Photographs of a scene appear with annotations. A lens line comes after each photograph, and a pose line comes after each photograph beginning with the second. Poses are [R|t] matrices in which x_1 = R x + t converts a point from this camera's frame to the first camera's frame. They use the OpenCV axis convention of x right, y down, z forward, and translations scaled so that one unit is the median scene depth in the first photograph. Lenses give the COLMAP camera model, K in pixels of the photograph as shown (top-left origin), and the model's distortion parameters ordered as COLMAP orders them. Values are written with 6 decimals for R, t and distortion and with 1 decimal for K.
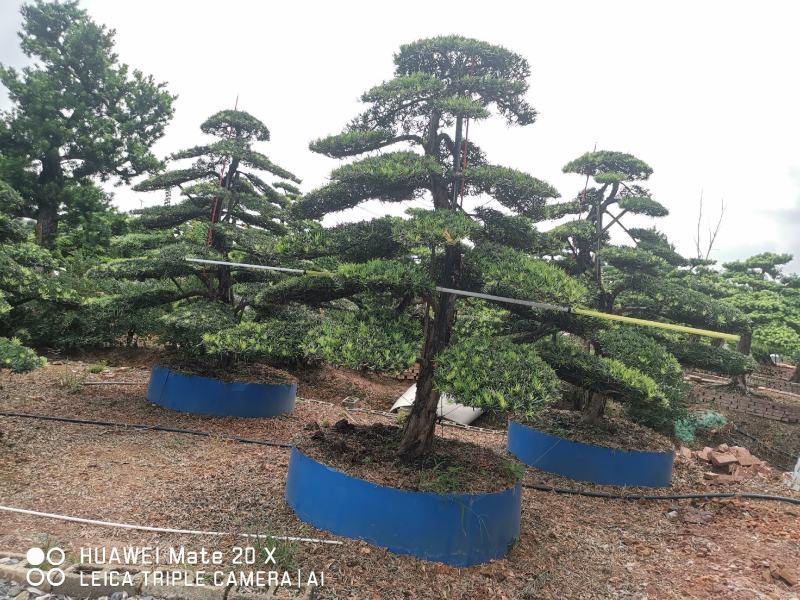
lens RADIAL K [[605.9, 0, 397.6], [0, 605.9, 302.4], [0, 0, 1]] dist [0.048826, -0.047564]
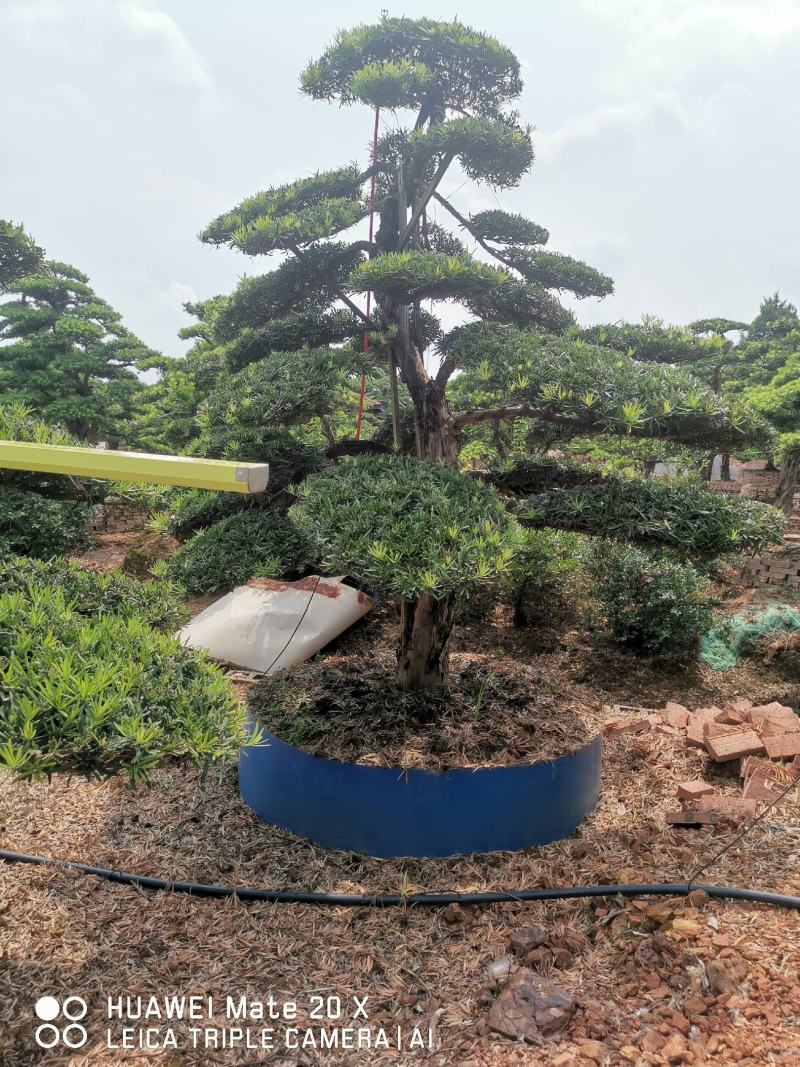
lens RADIAL K [[808.1, 0, 402.4], [0, 808.1, 532.3], [0, 0, 1]] dist [0.048826, -0.047564]
pose [[0.993623, -0.088826, -0.069443, 0.266709], [0.095399, 0.990614, 0.097889, 0.023873], [0.060096, -0.103890, 0.992772, 0.326420]]
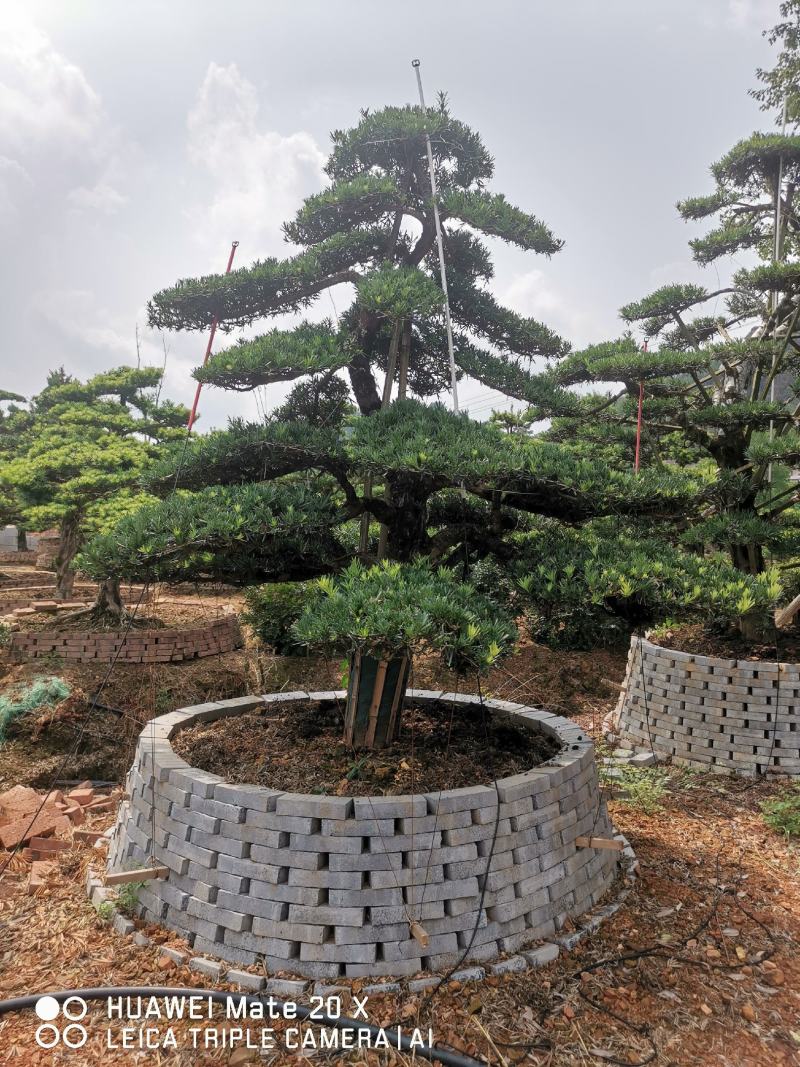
lens RADIAL K [[808.1, 0, 402.4], [0, 808.1, 532.3], [0, 0, 1]] dist [0.048826, -0.047564]
pose [[0.735544, -0.137399, 0.663398, 0.314299], [0.097489, 0.990493, 0.097053, 0.024221], [-0.670426, -0.006713, 0.741946, 0.314889]]
